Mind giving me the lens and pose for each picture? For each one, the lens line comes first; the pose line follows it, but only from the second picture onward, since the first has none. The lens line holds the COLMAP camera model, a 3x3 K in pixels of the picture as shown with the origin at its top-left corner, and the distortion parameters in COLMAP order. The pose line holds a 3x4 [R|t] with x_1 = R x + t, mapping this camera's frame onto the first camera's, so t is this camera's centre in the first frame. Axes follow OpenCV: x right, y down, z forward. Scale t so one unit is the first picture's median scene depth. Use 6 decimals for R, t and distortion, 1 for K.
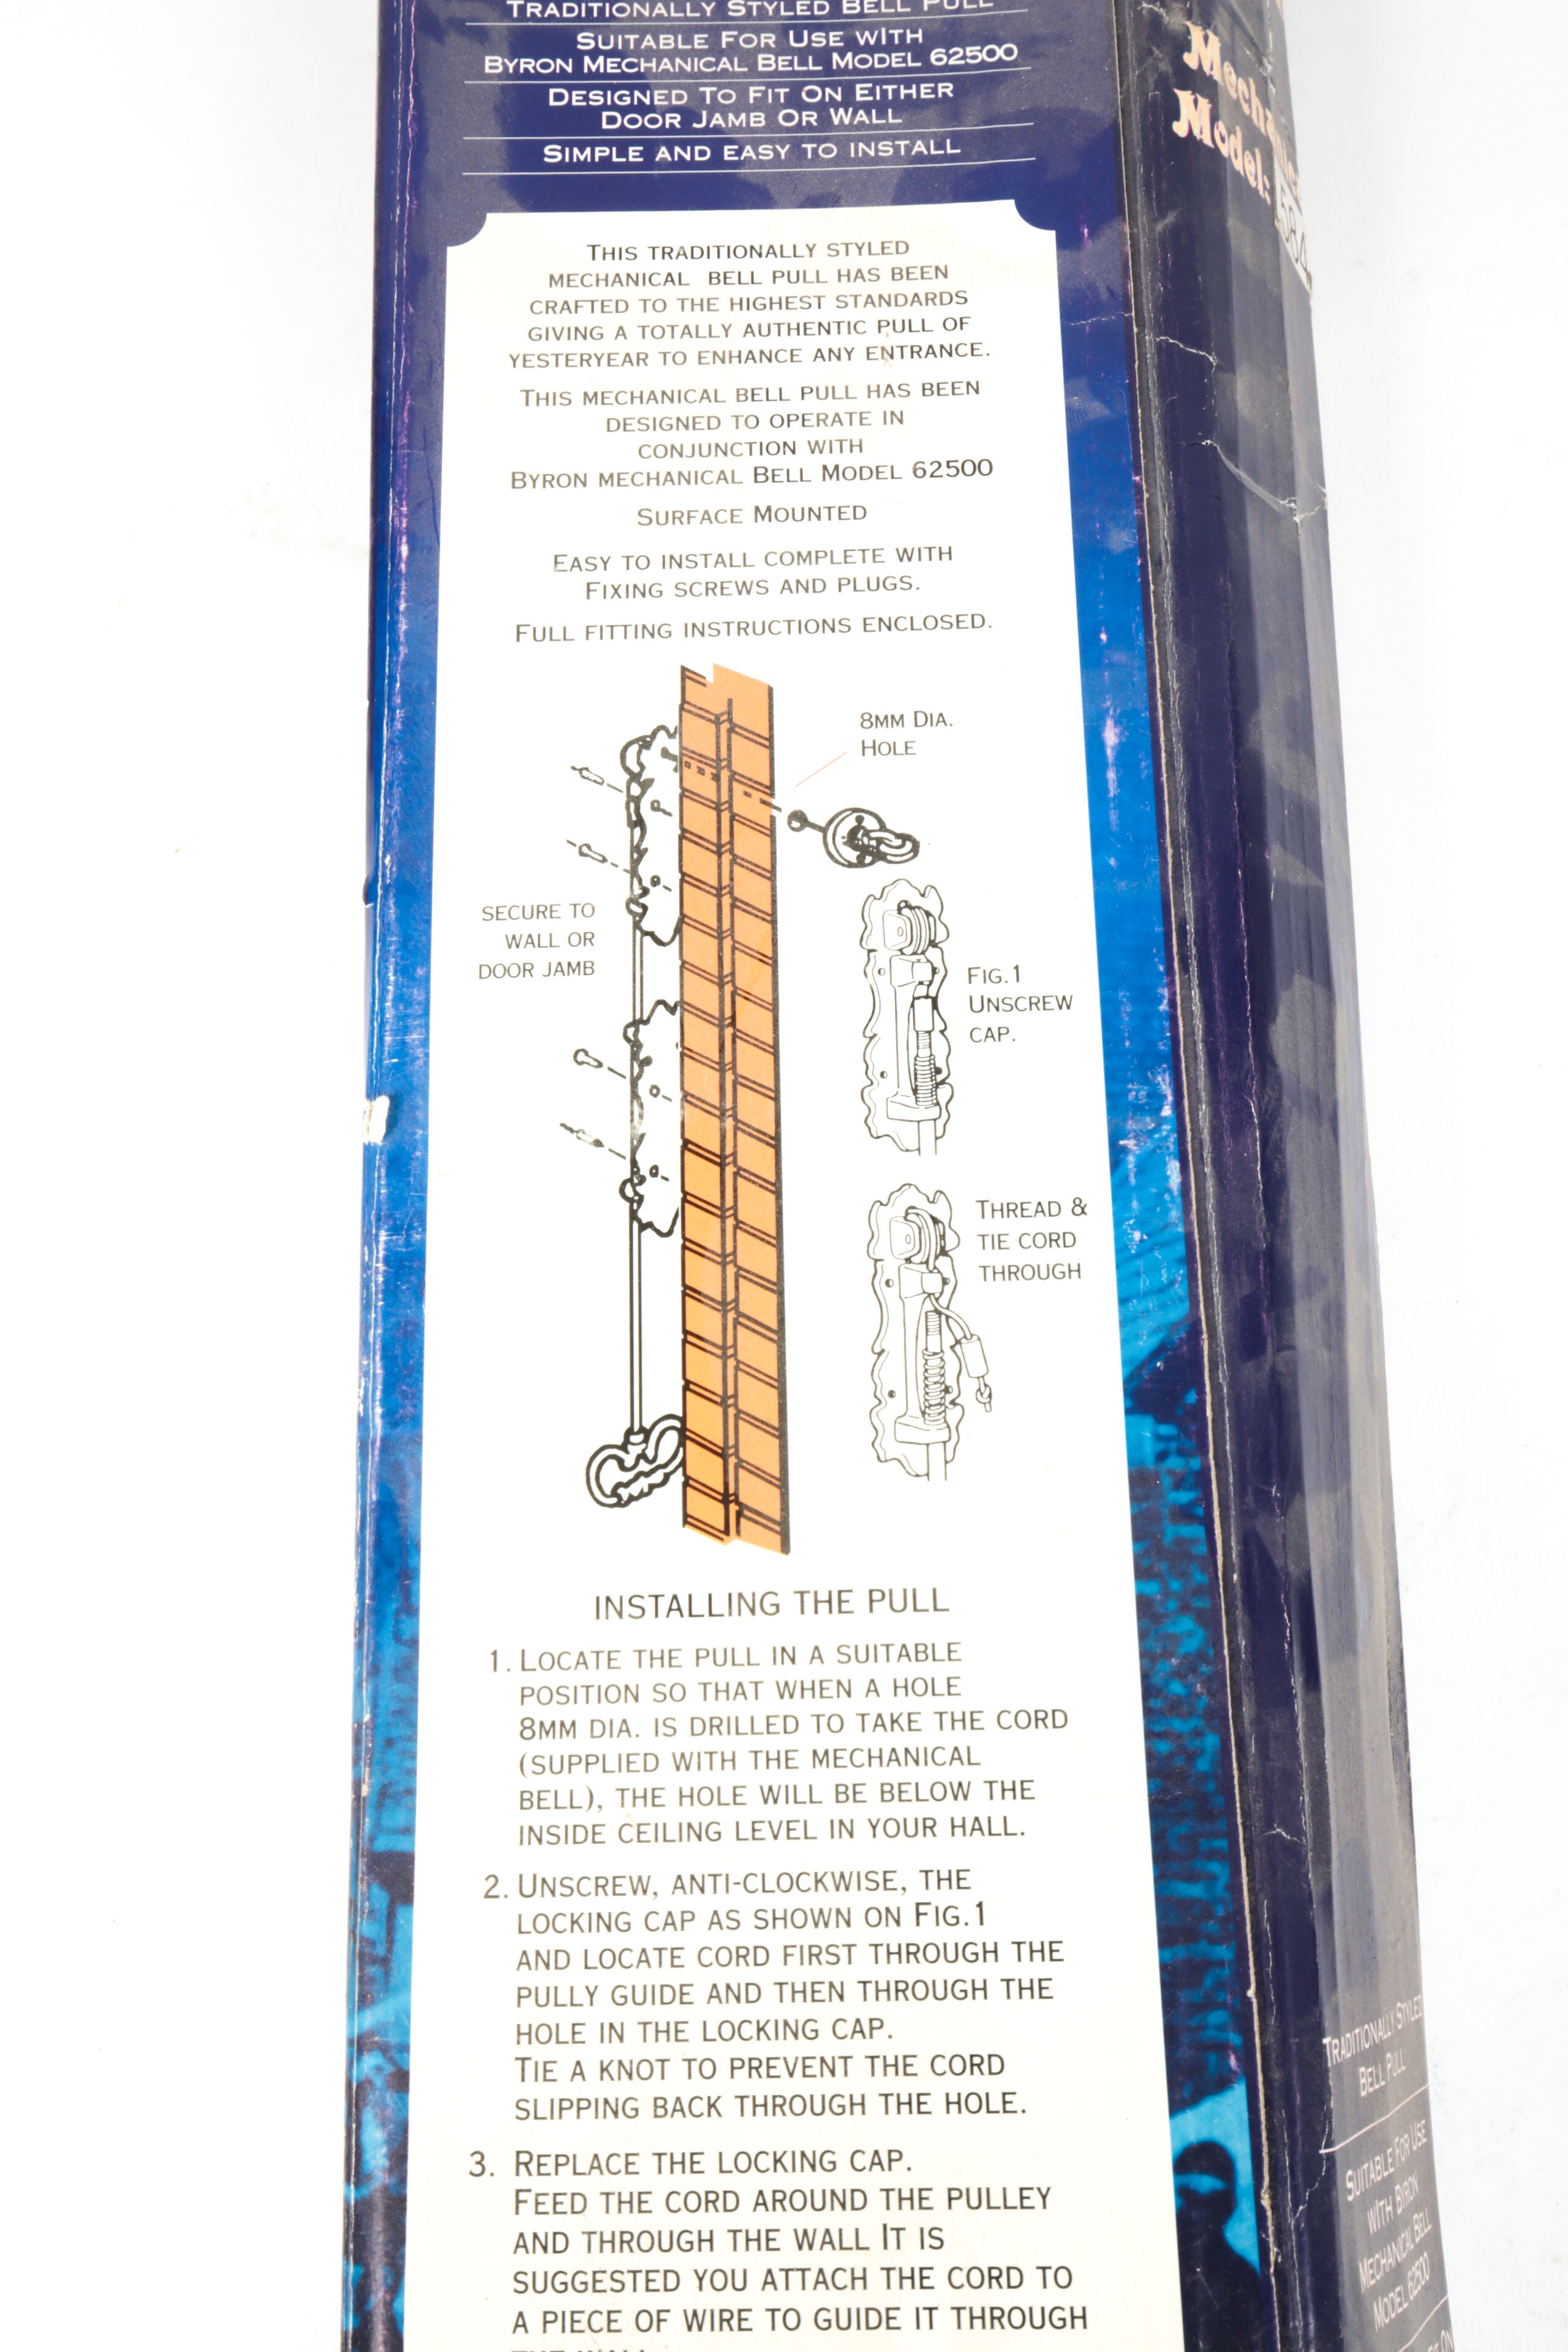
lens RADIAL K [[2200.9, 0, 784.0], [0, 2200.9, 1176.0], [0, 0, 1]] dist [0.034623, -0.002738]
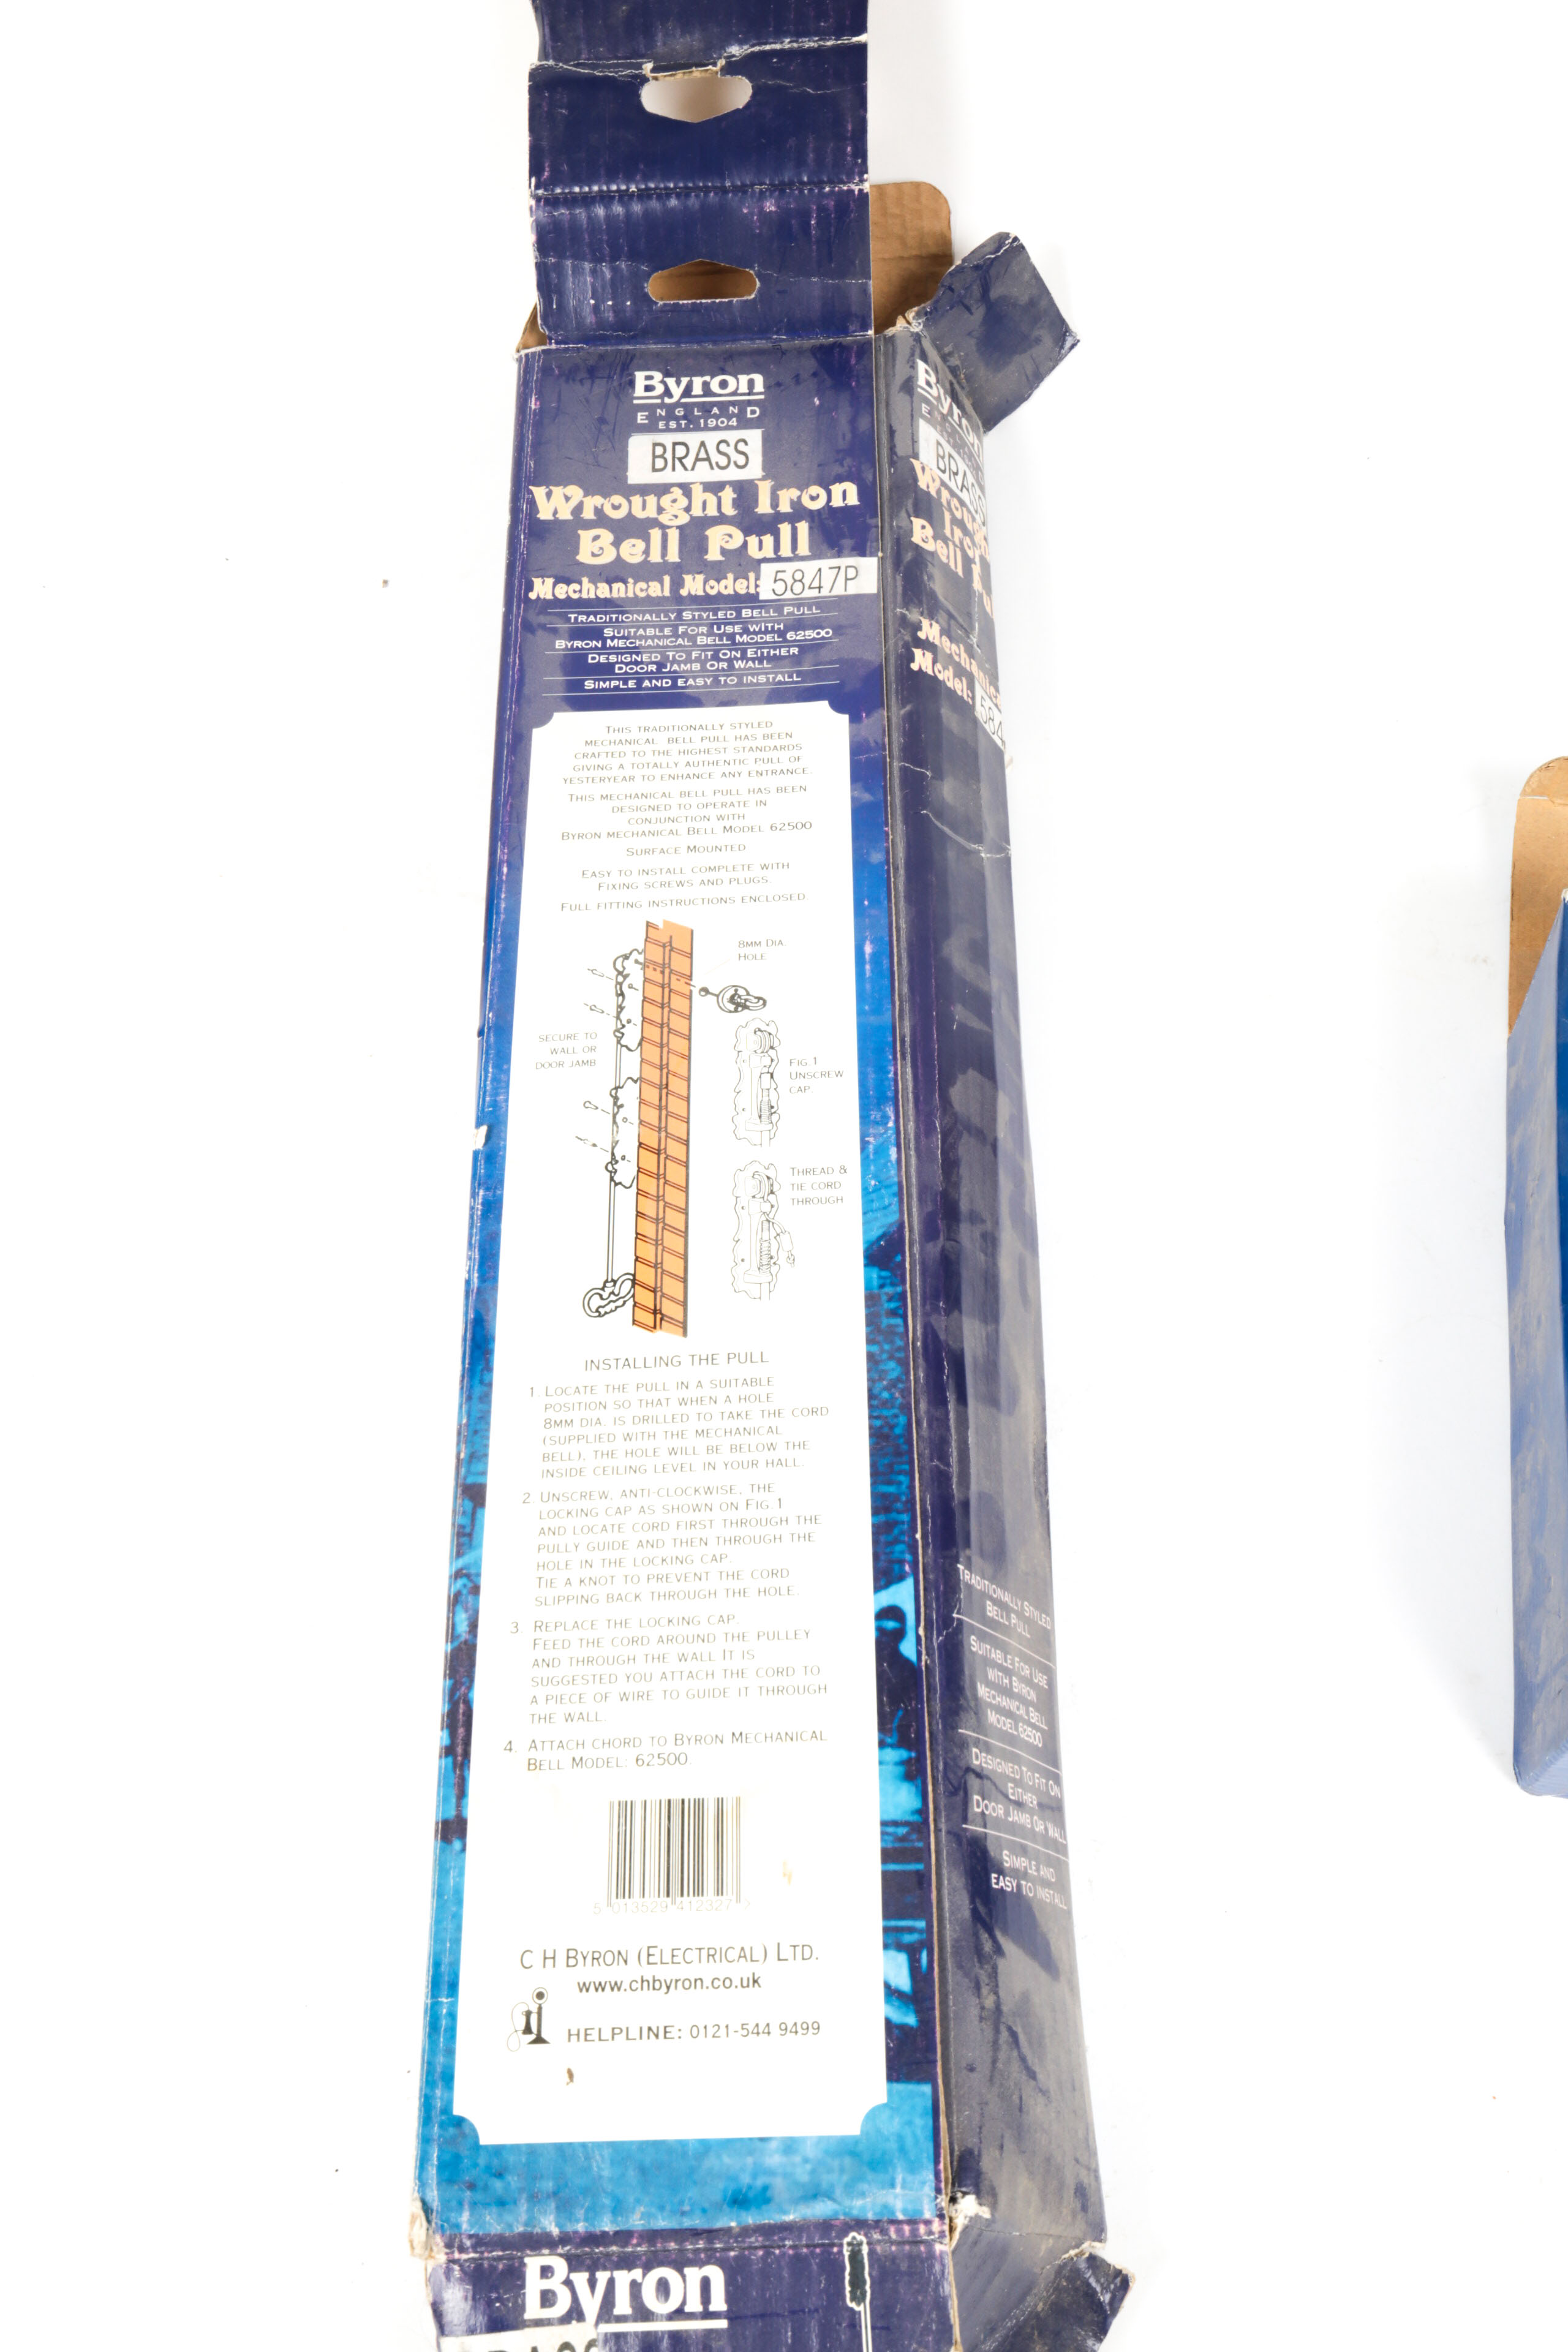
lens RADIAL K [[2200.9, 0, 784.0], [0, 2200.9, 1176.0], [0, 0, 1]] dist [0.034623, -0.002738]
pose [[0.998985, -0.010441, -0.043815, 0.165230], [-0.000947, 0.967677, -0.252192, 0.498457], [0.045032, 0.251978, 0.966685, -0.843811]]
